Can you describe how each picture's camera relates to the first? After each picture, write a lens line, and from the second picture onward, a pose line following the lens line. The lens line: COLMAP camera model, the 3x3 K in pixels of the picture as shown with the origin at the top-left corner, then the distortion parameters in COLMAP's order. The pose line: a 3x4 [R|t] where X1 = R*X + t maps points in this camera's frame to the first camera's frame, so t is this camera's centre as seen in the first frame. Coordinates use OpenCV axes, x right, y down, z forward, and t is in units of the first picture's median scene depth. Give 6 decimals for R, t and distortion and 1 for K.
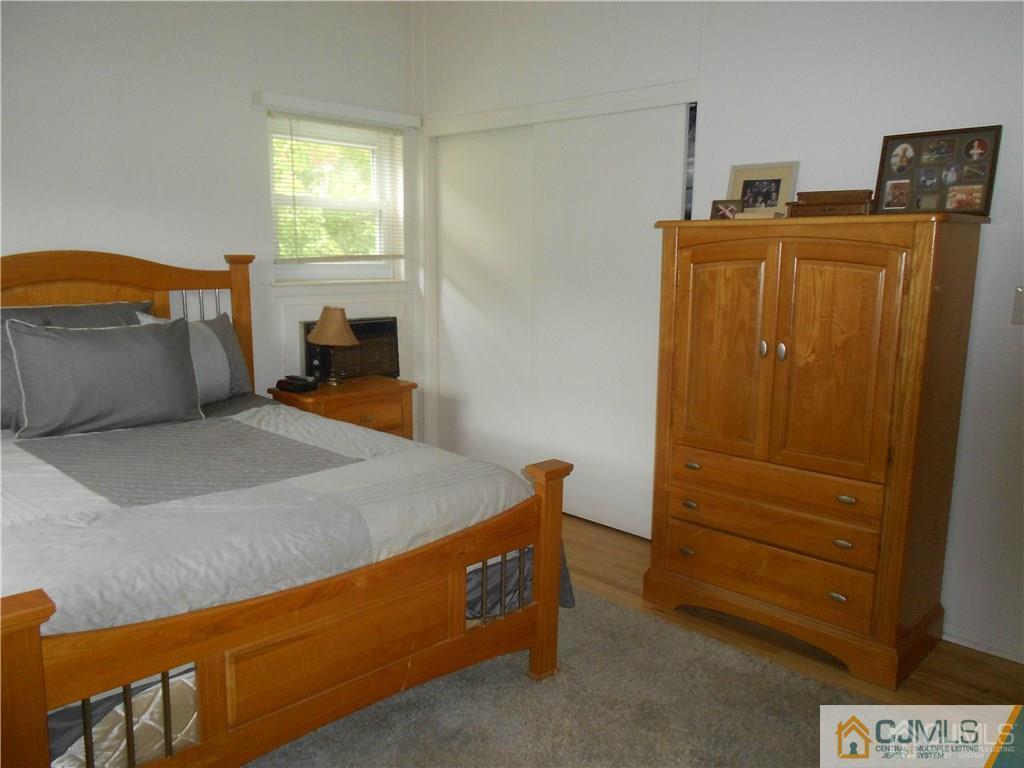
lens RADIAL K [[800.1, 0, 512.0], [0, 800.1, 384.0], [0, 0, 1]] dist [-0.000072, 0.000076]
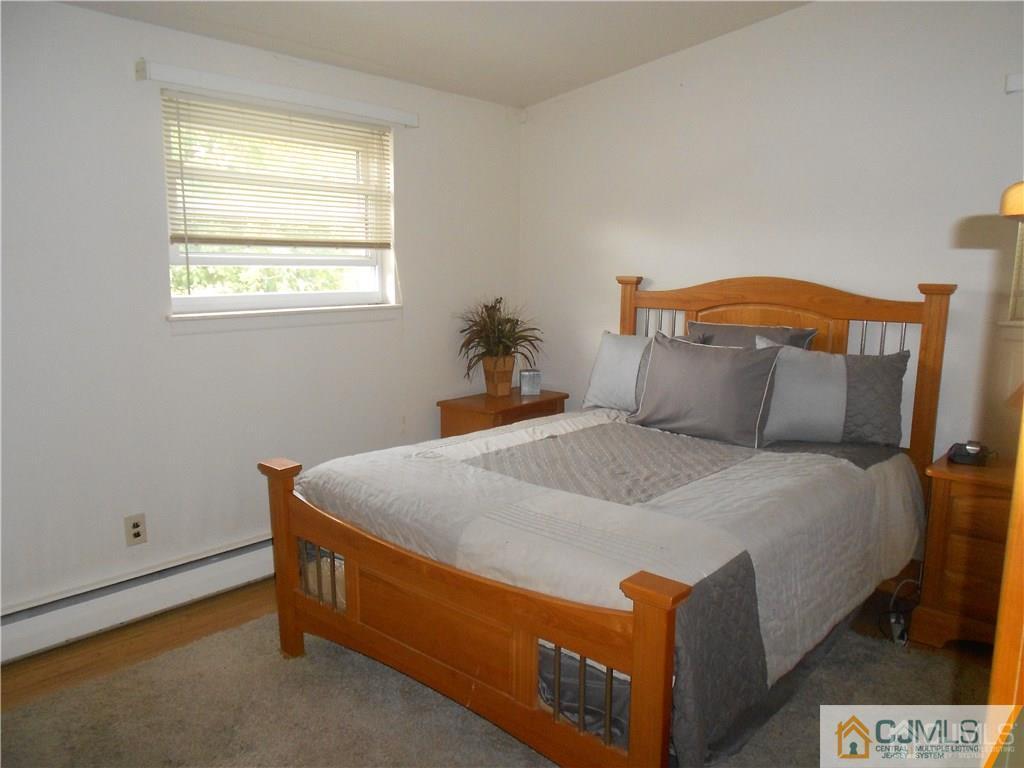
lens RADIAL K [[800.1, 0, 512.0], [0, 800.1, 384.0], [0, 0, 1]] dist [-0.000072, 0.000076]
pose [[0.069445, 0.136686, -0.988177, 0.719765], [-0.176605, 0.976607, 0.122675, -0.132694], [0.981829, 0.165998, 0.091960, 0.801528]]
